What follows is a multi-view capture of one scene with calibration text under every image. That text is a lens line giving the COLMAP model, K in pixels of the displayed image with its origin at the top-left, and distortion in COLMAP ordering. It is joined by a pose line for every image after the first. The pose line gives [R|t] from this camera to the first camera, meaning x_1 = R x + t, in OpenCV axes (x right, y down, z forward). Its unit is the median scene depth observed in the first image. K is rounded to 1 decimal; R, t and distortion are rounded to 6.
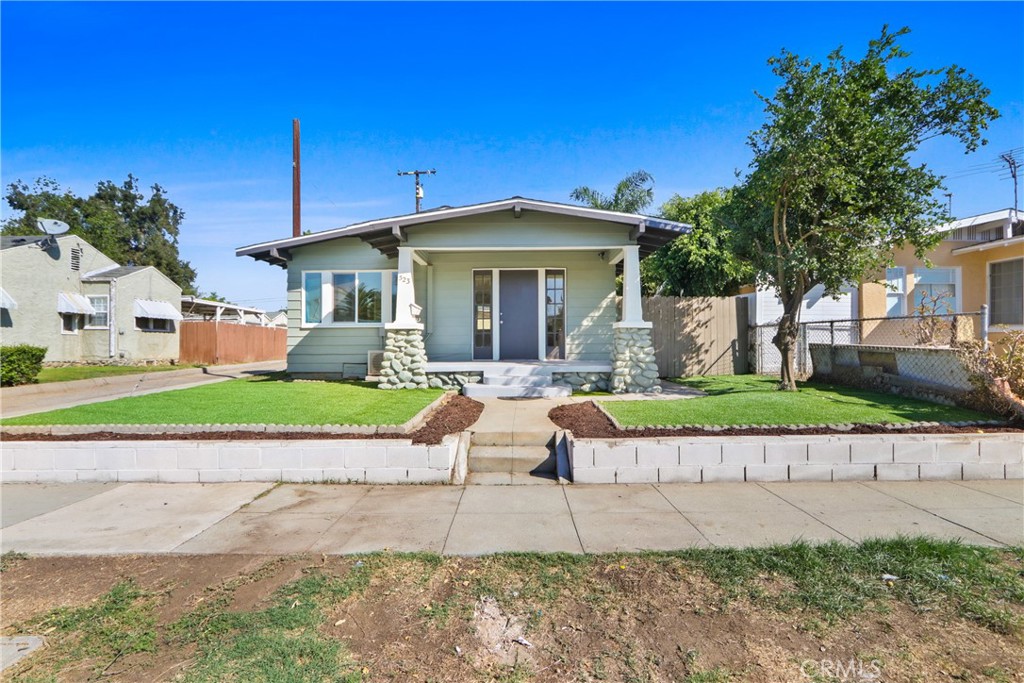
lens RADIAL K [[466.1, 0, 512.0], [0, 466.1, 341.5], [0, 0, 1]] dist [-0.000260, 0.000061]
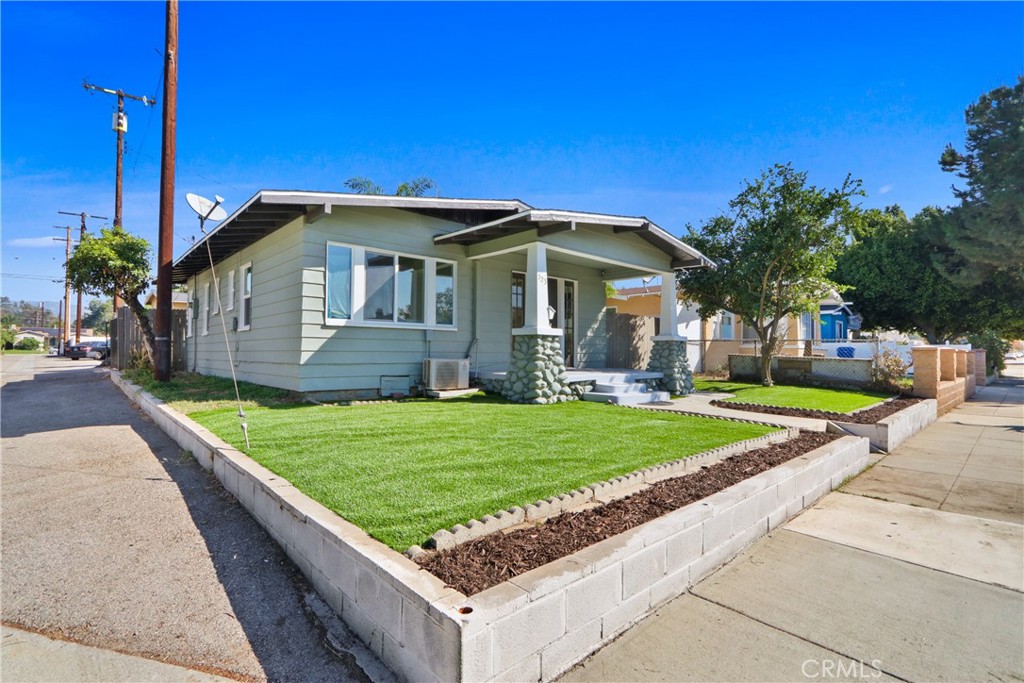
lens RADIAL K [[481.5, 0, 507.2], [0, 481.5, 349.7], [0, 0, 1]] dist [-0.003047, 0.000235]
pose [[0.732345, 0.014537, 0.680779, -0.896361], [-0.015493, 0.999869, -0.004683, 0.006750], [-0.680758, -0.007118, 0.732474, 0.373490]]
